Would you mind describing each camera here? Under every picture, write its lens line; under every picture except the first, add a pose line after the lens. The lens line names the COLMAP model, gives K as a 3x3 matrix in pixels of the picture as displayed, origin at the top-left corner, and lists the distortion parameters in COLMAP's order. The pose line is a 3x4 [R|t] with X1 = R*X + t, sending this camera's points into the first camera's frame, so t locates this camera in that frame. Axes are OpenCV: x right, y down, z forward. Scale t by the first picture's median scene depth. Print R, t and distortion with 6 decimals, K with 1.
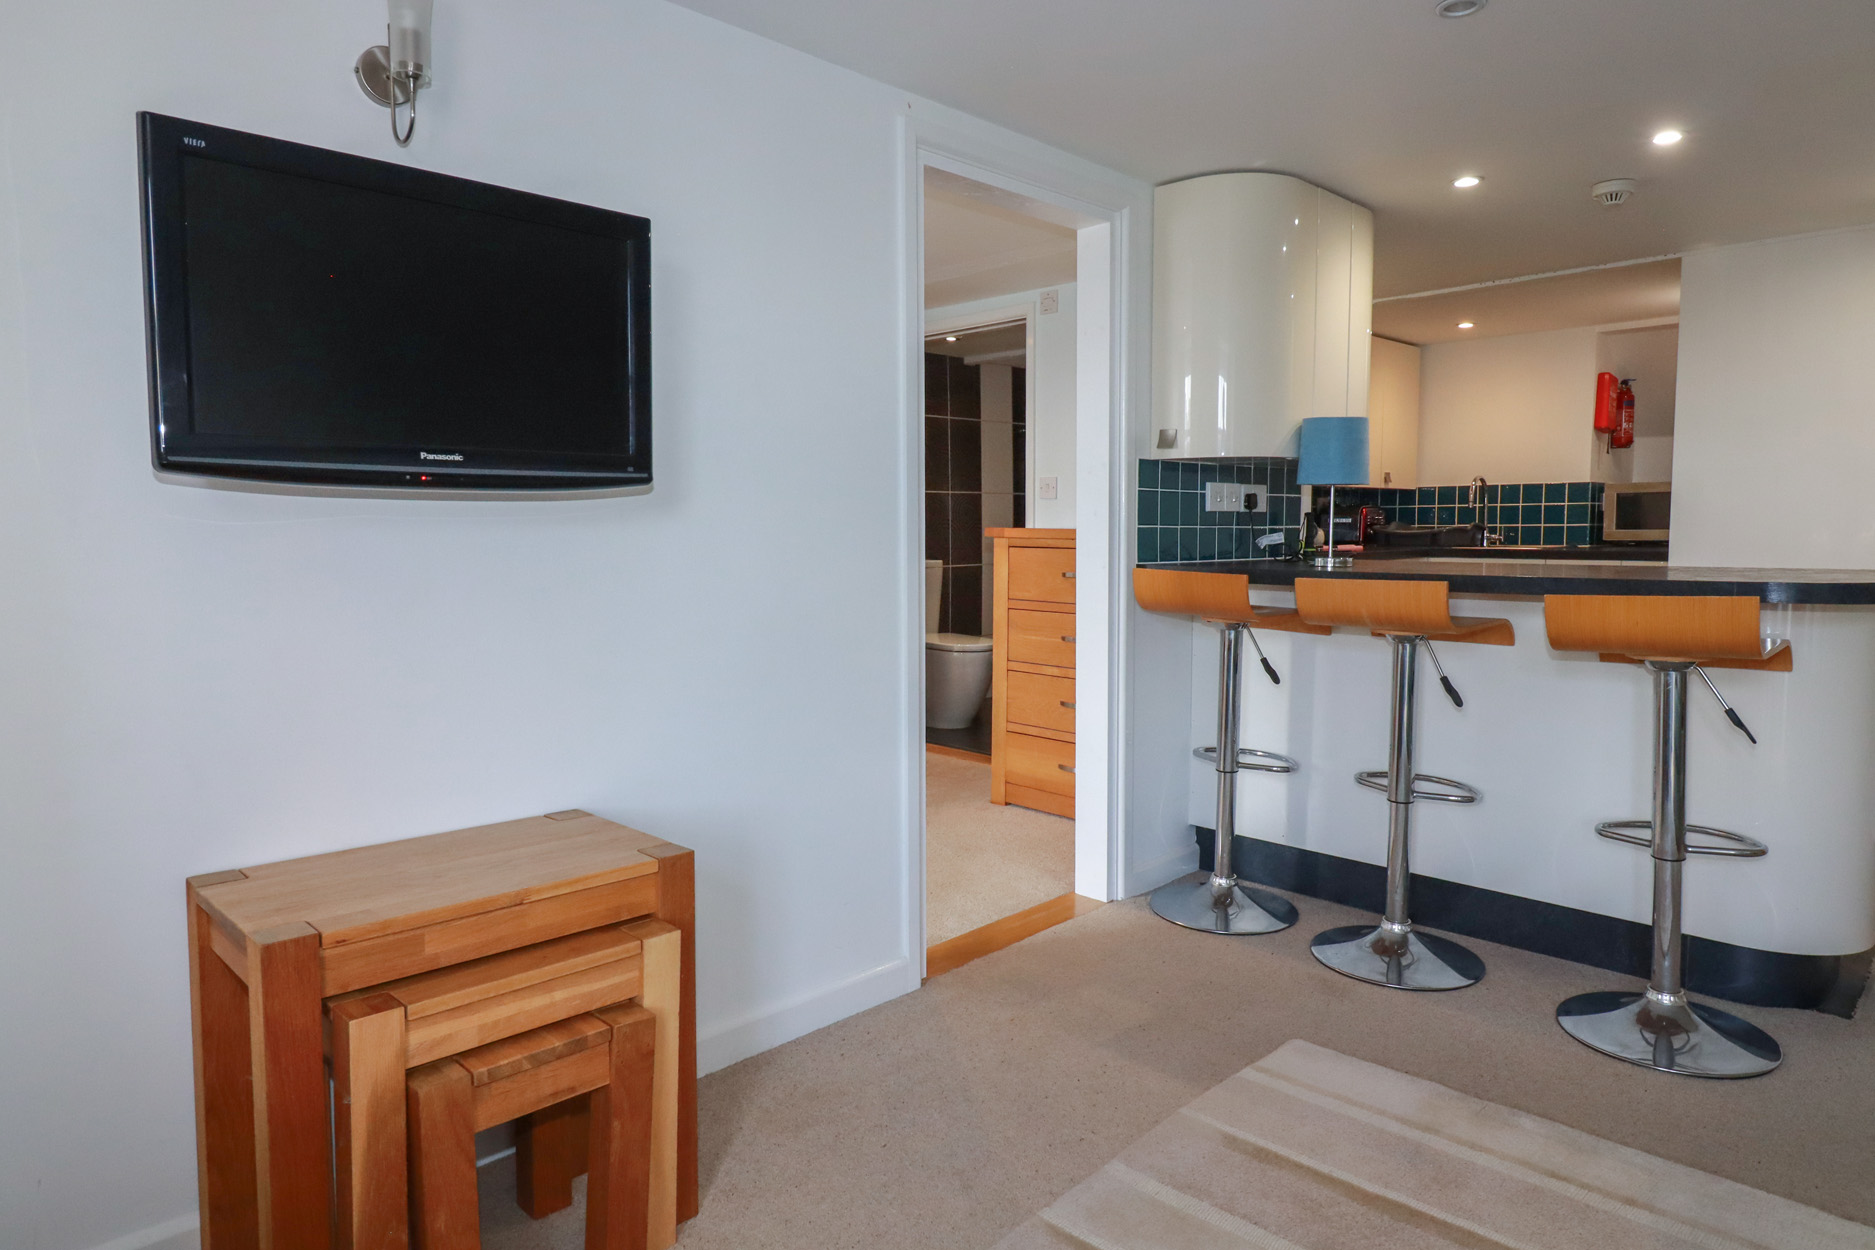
lens RADIAL K [[1125.9, 0, 938.2], [0, 1125.9, 616.2], [0, 0, 1]] dist [0.002393, 0.000397]
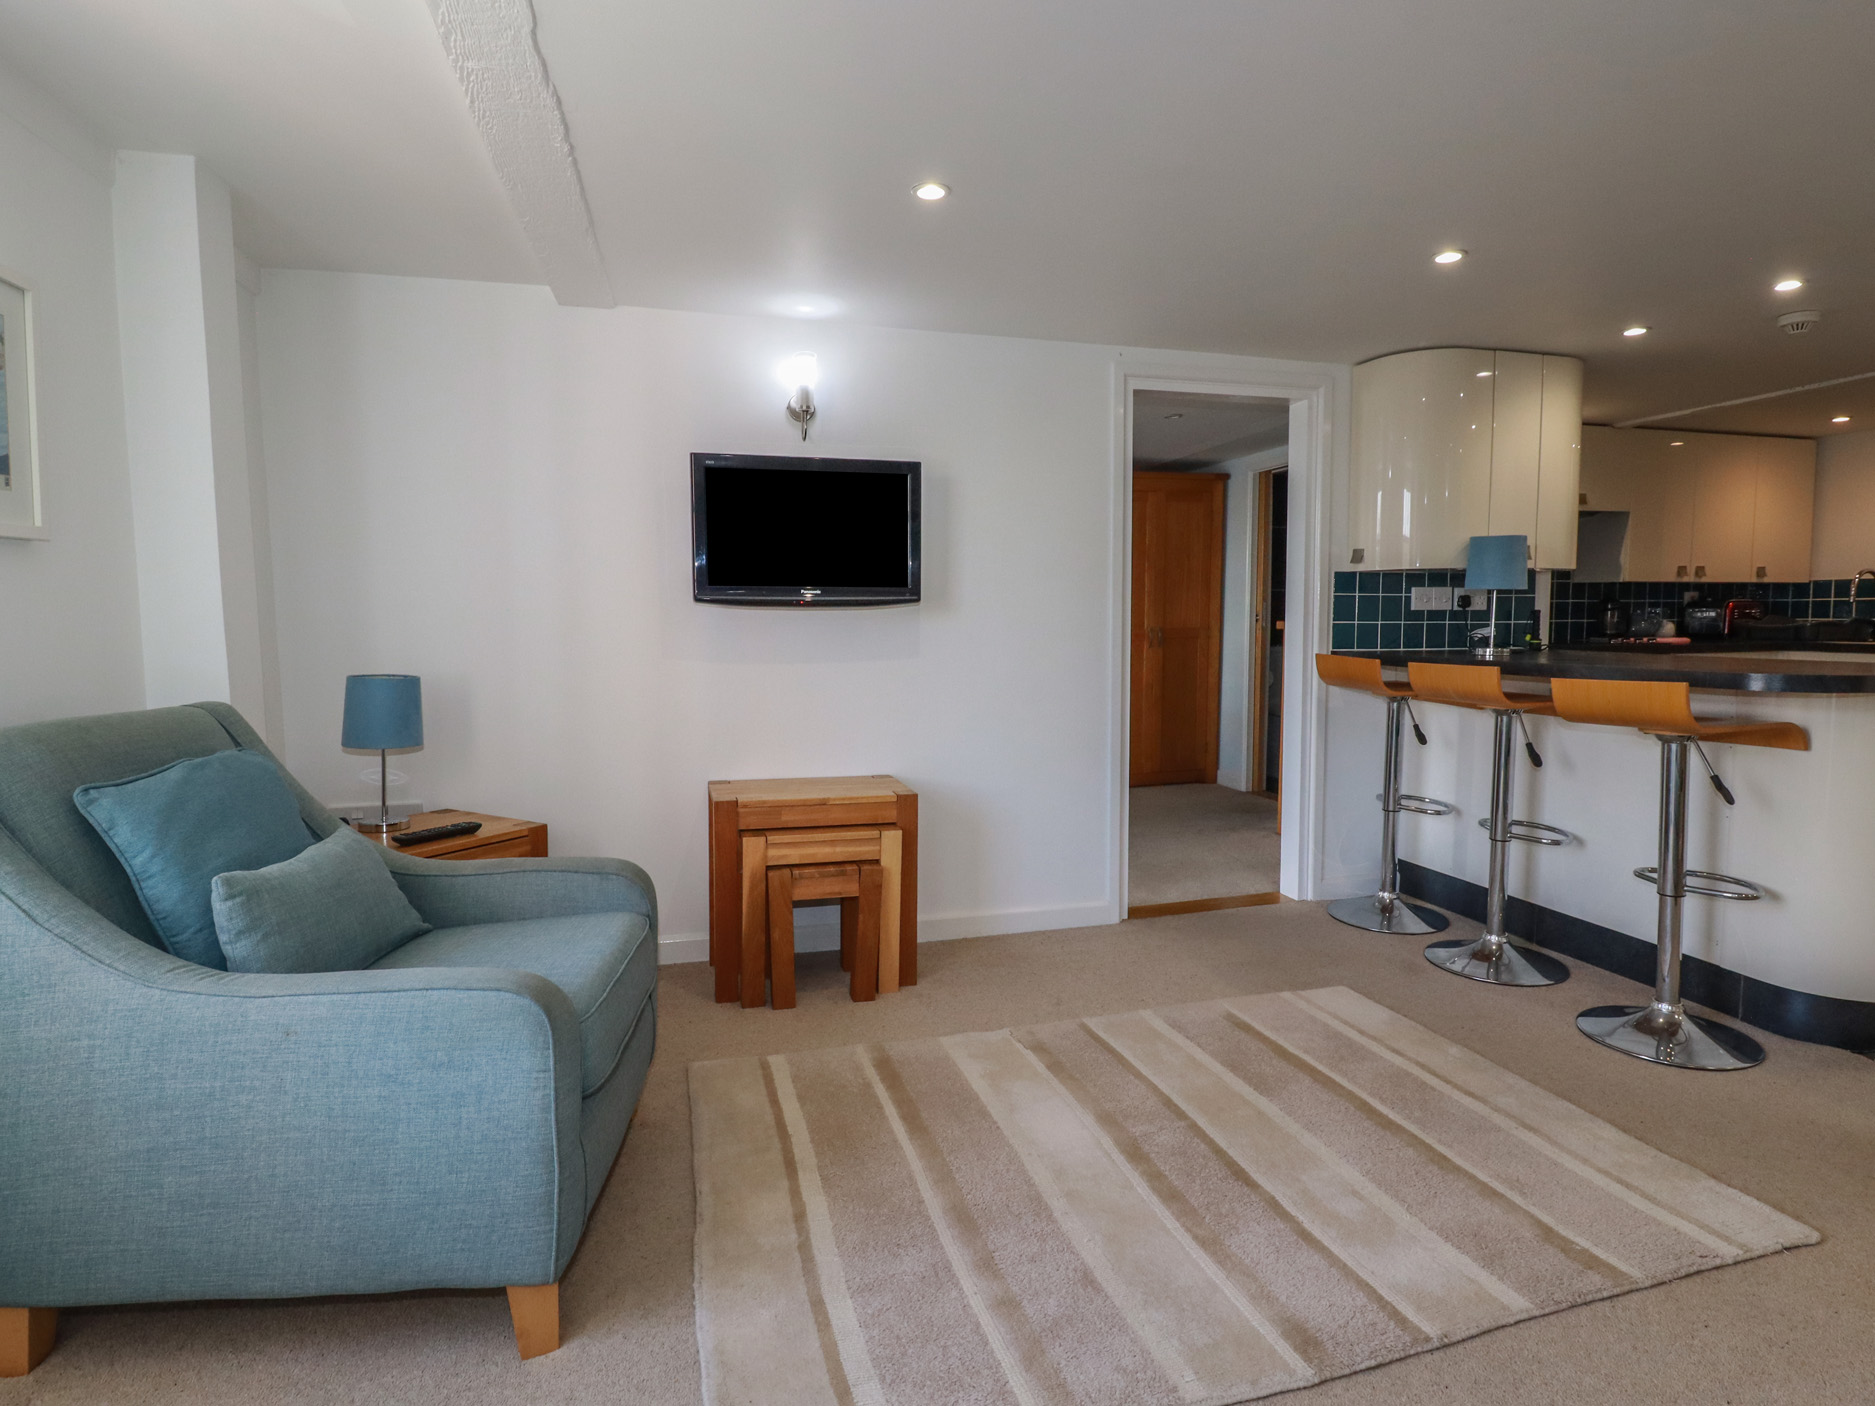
lens RADIAL K [[983.2, 0, 937.5], [0, 983.2, 703.0], [0, 0, 1]] dist [0.000304, -0.011261]
pose [[0.871666, 0.042507, -0.488254, 0.358430], [-0.037328, 0.999096, 0.020339, 0.010046], [0.488677, 0.000497, 0.872465, -0.256852]]
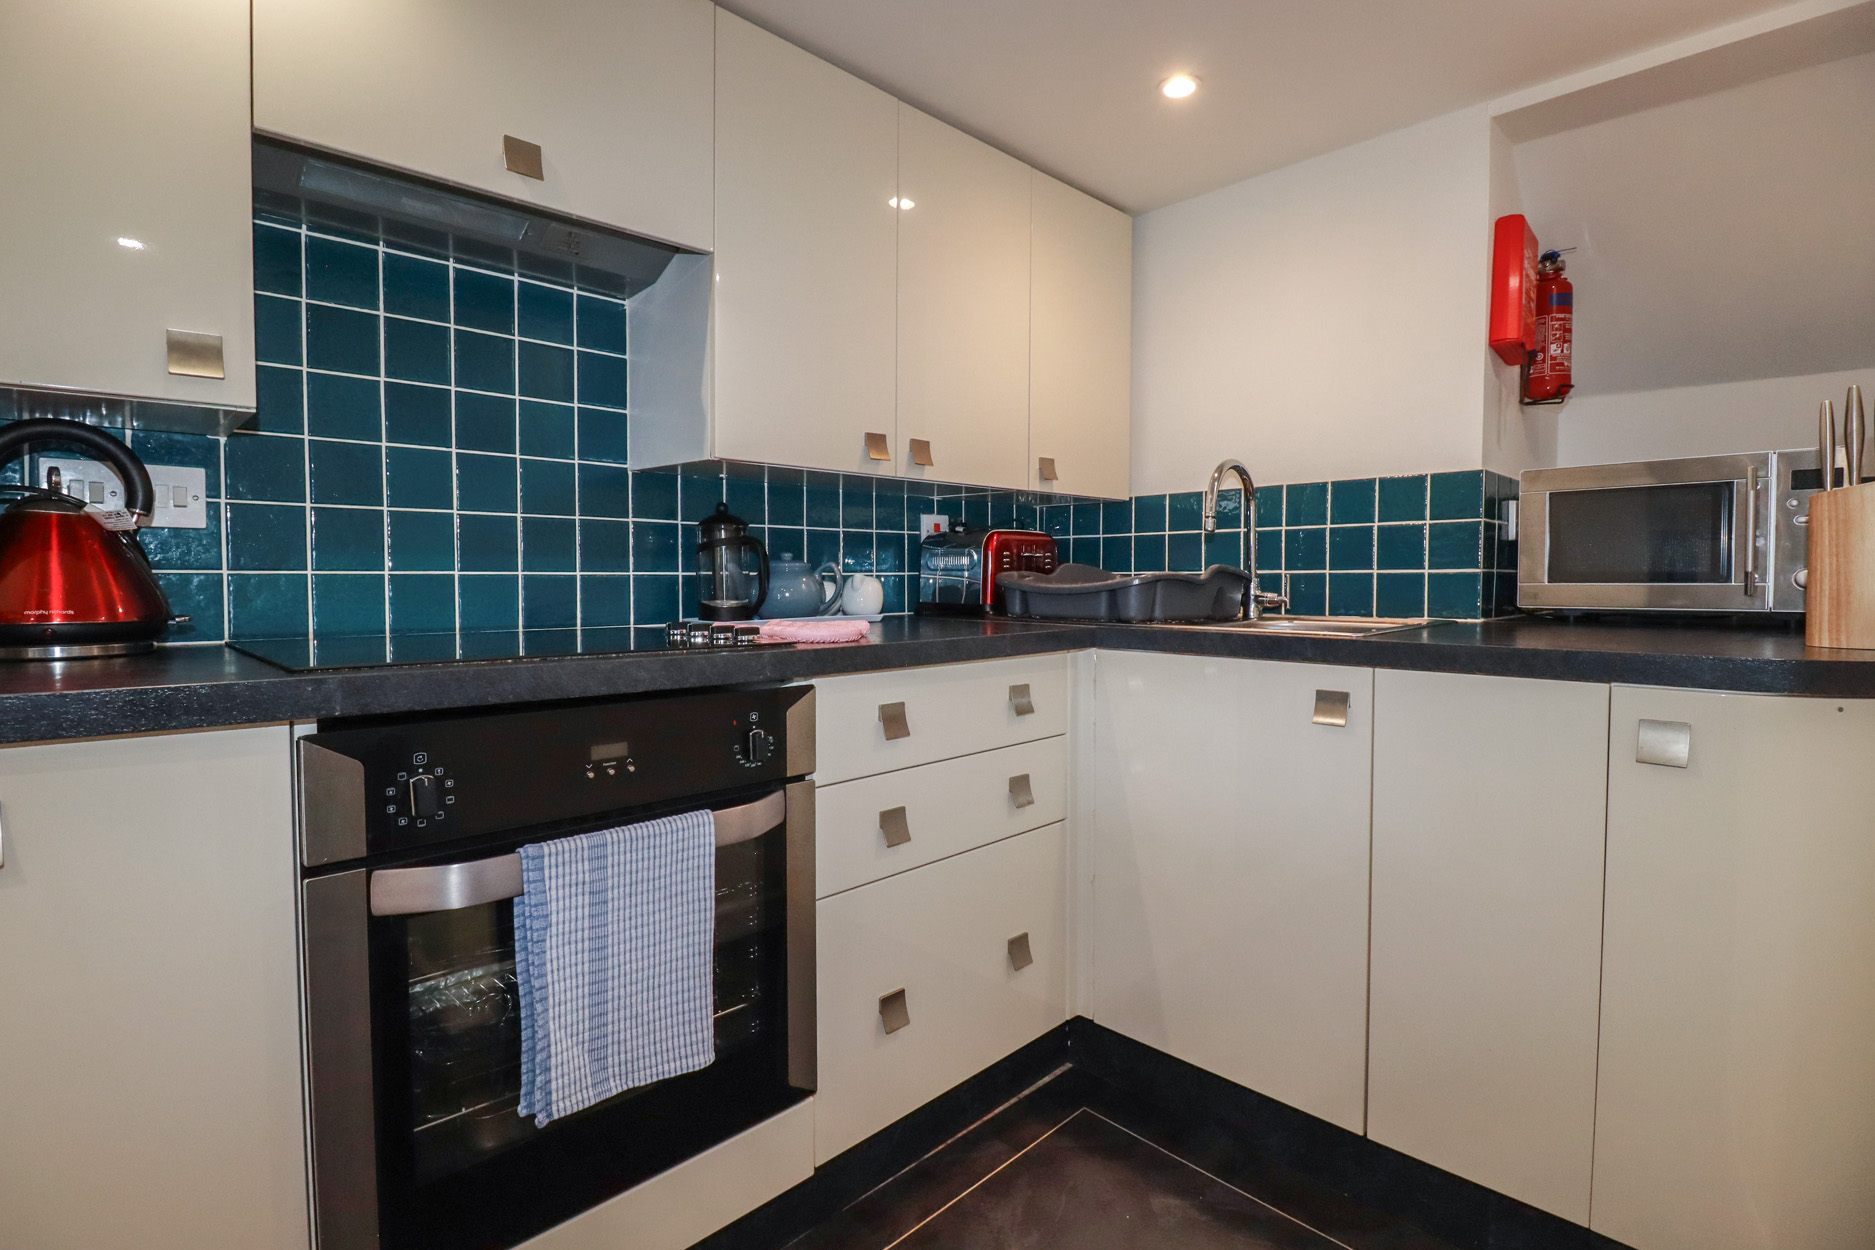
lens RADIAL K [[894.2, 0, 937.5], [0, 894.2, 625.0], [0, 0, 1]] dist [-0.021095, -0.000187]
pose [[0.999928, 0.003706, 0.011397, 0.671940], [-0.003400, 0.999637, -0.026741, -0.093087], [-0.011492, 0.026700, 0.999577, 1.217860]]
